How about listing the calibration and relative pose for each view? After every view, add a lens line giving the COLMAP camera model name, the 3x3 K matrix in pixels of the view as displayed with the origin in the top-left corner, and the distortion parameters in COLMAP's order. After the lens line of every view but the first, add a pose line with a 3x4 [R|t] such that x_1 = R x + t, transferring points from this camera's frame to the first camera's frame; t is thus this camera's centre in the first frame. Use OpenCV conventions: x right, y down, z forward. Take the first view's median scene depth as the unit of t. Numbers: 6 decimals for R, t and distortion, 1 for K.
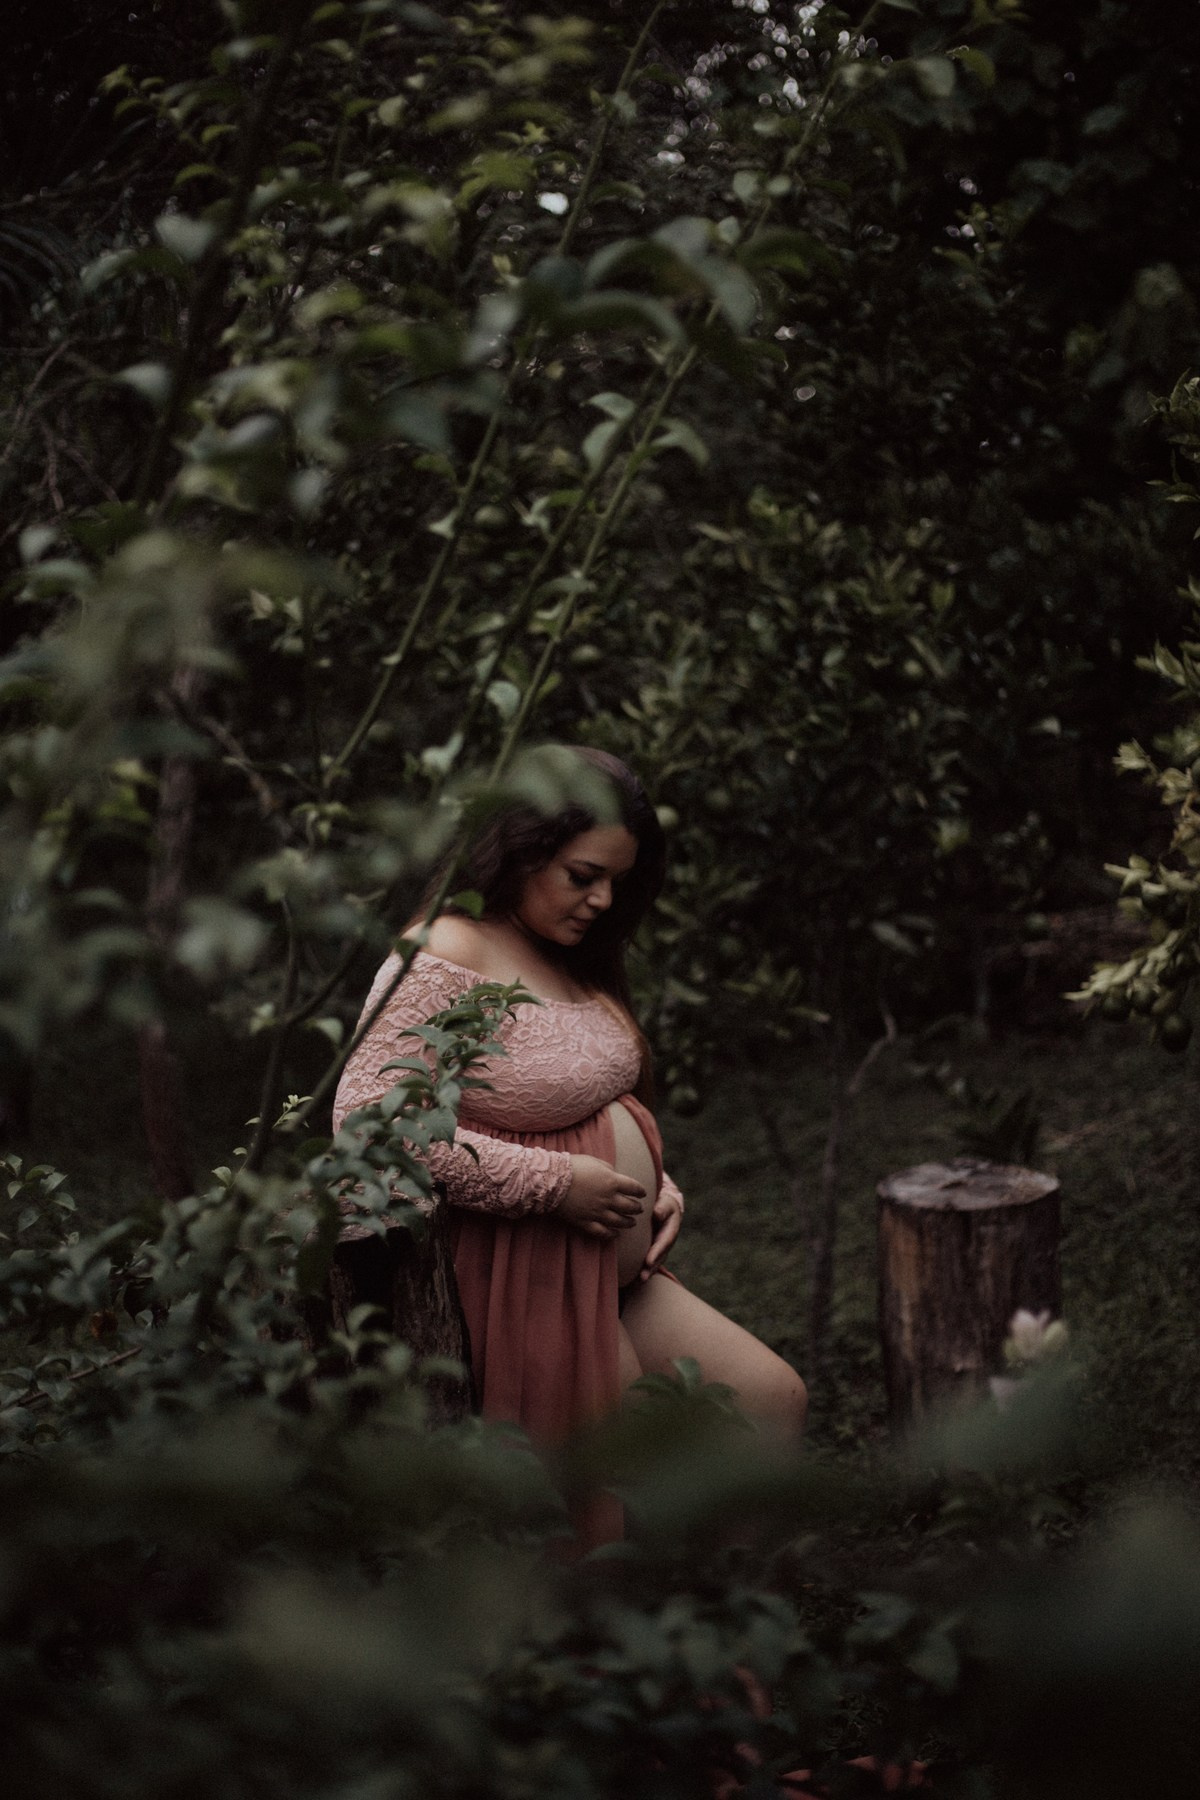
lens RADIAL K [[2633.0, 0, 600.7], [0, 2633.0, 785.5], [0, 0, 1]] dist [-0.139262, 0.075634]
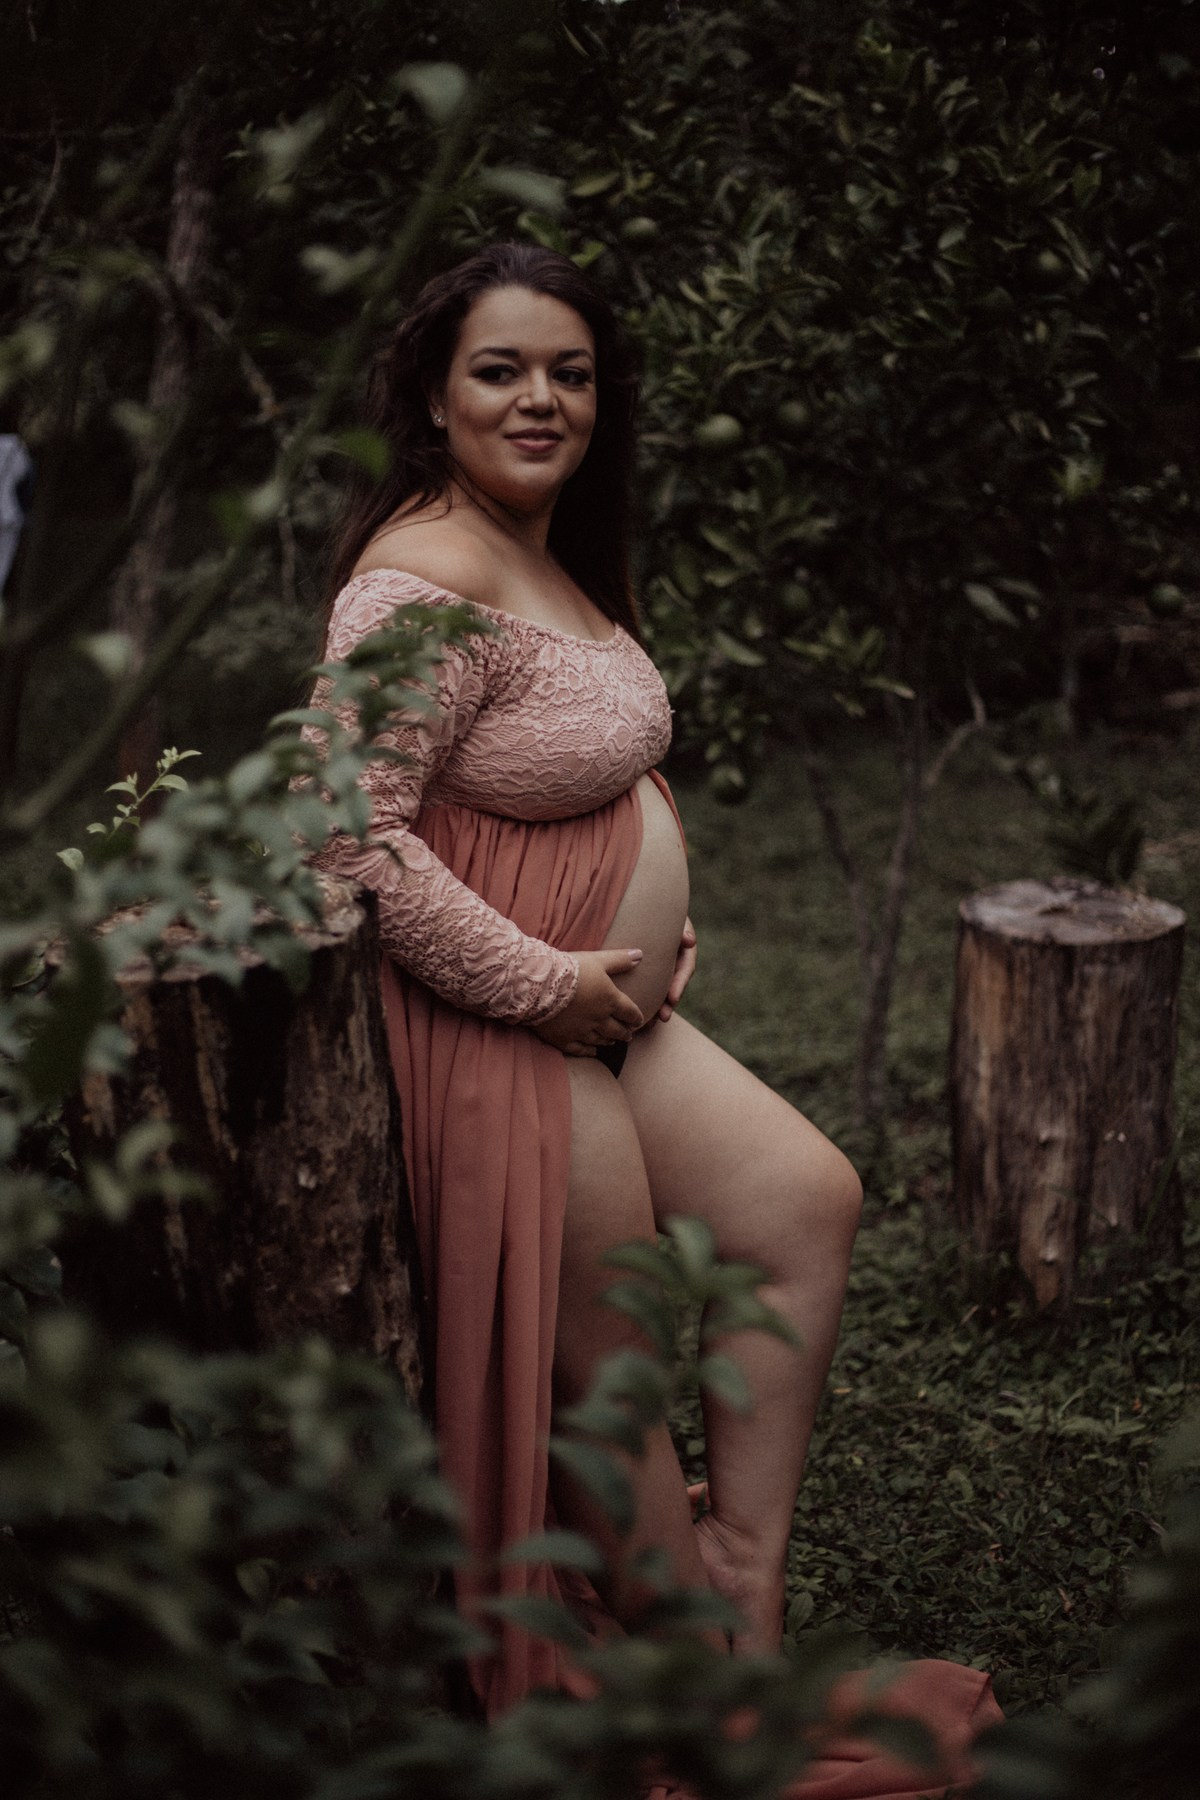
lens RADIAL K [[2633.0, 0, 600.7], [0, 2633.0, 785.5], [0, 0, 1]] dist [-0.139262, 0.075634]
pose [[0.998008, 0.060289, -0.018580, 0.008150], [-0.057437, 0.990148, 0.127703, 0.019258], [0.026096, -0.126382, 0.991638, 0.198195]]
